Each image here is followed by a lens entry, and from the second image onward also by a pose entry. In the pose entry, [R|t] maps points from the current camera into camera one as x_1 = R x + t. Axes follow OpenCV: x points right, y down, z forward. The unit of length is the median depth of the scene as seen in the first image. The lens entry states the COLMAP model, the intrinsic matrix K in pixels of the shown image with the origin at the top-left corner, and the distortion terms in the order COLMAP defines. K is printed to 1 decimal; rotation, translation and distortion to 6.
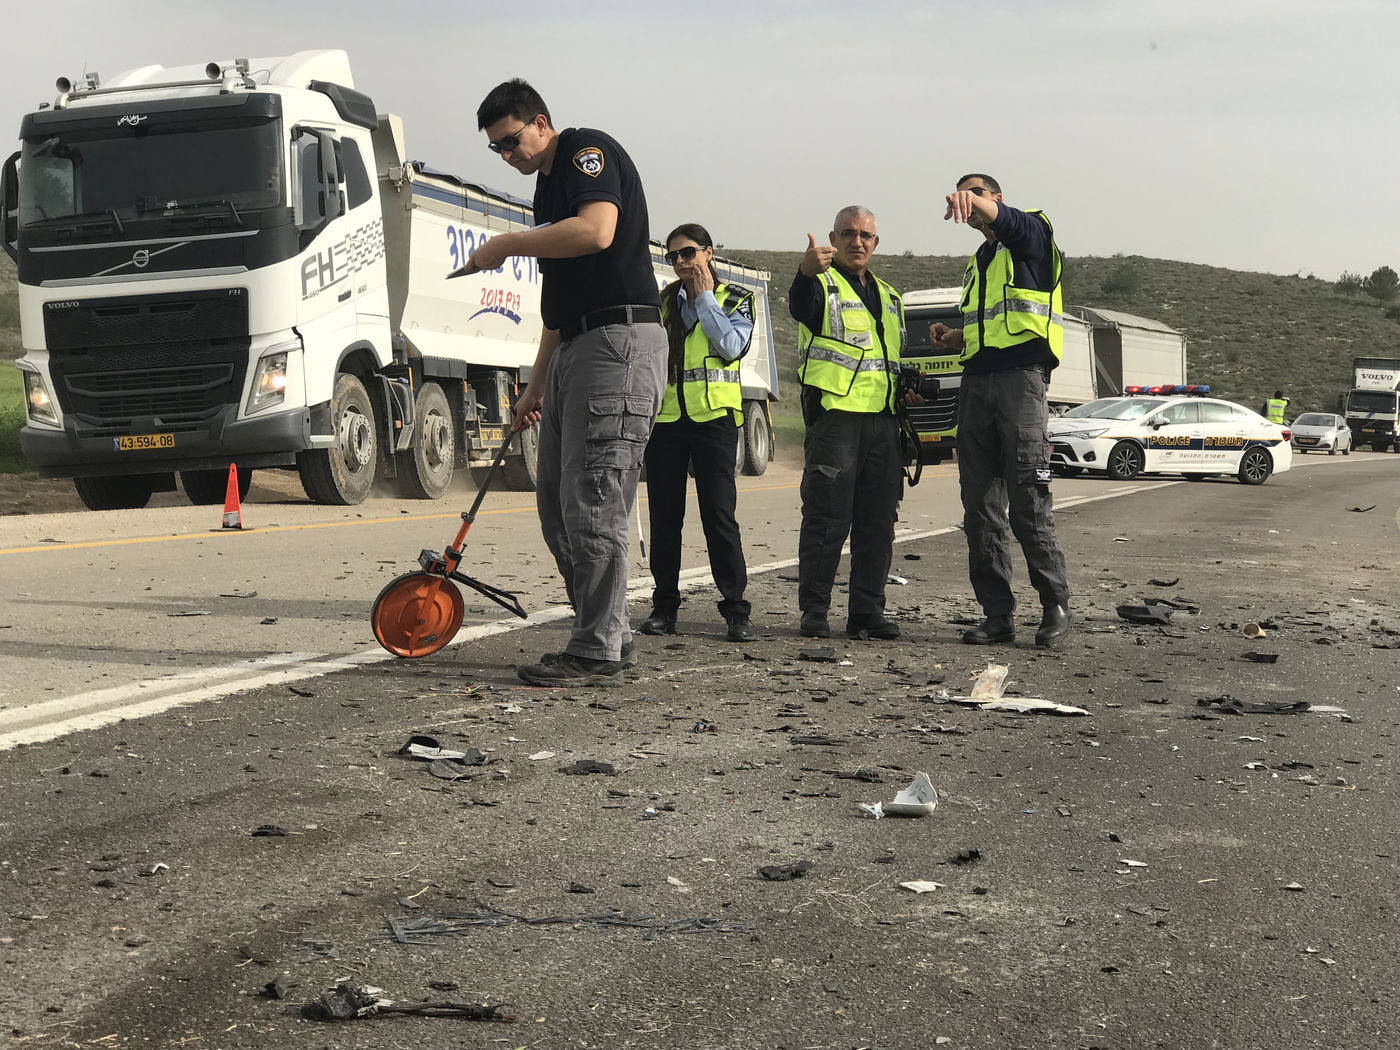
lens RADIAL K [[2407.9, 0, 705.1], [0, 2407.9, 528.1], [0, 0, 1]] dist [-0.032160, 0.831466]
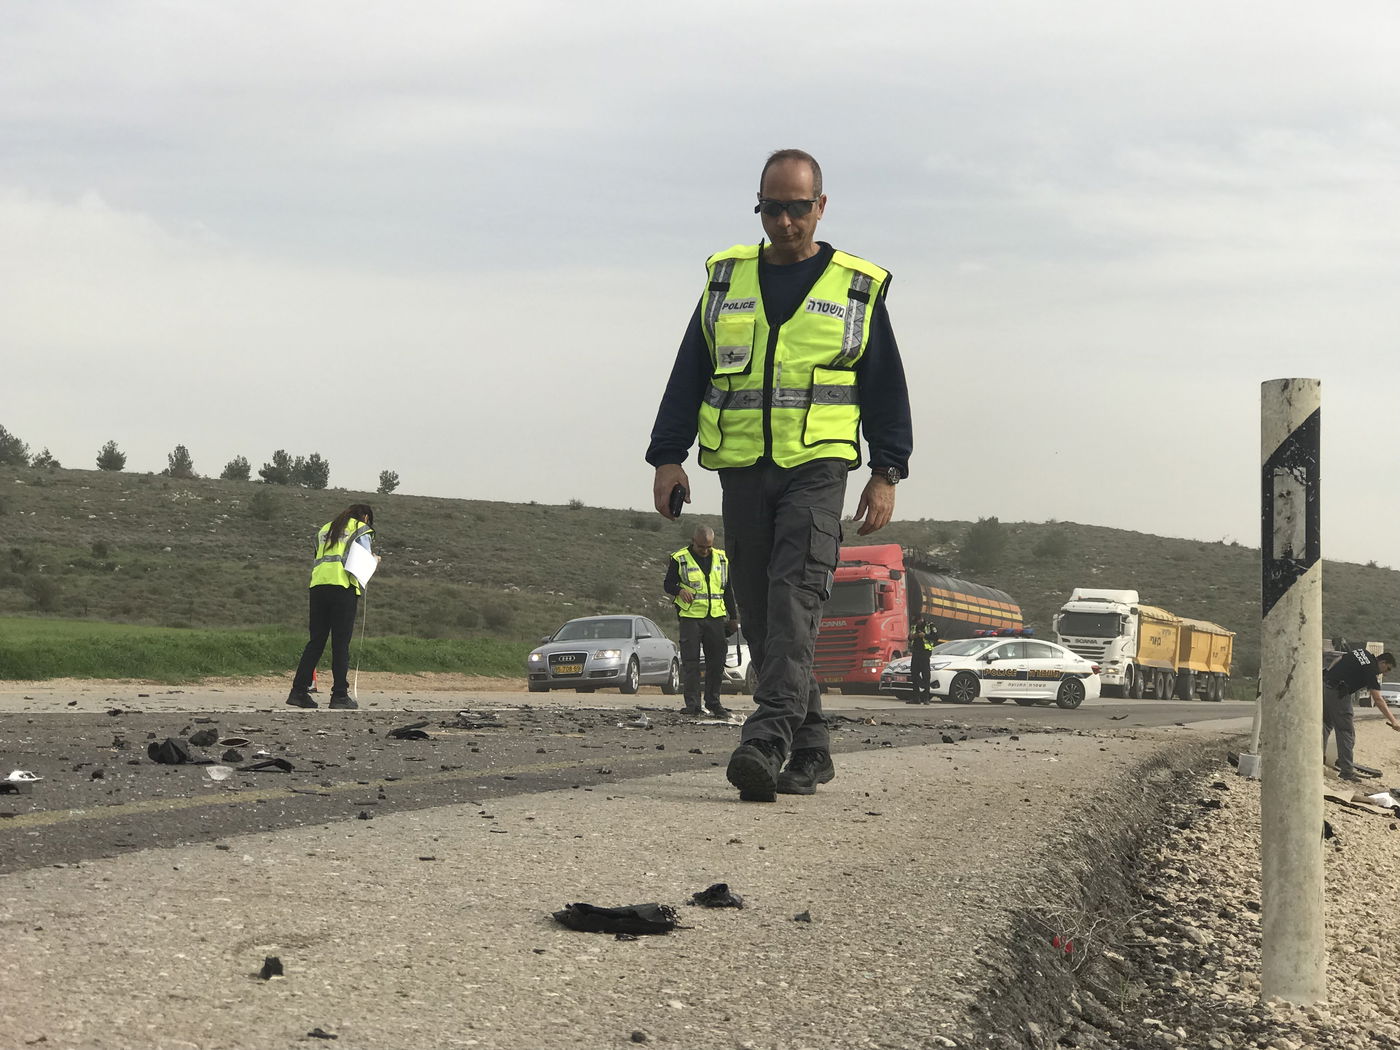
lens RADIAL K [[2407.9, 0, 705.1], [0, 2407.9, 528.1], [0, 0, 1]] dist [-0.032160, 0.831466]
pose [[0.999767, 0.006362, 0.020648, 0.050618], [-0.004083, 0.994078, -0.108593, 0.091808], [-0.021216, 0.108484, 0.993872, -0.884078]]
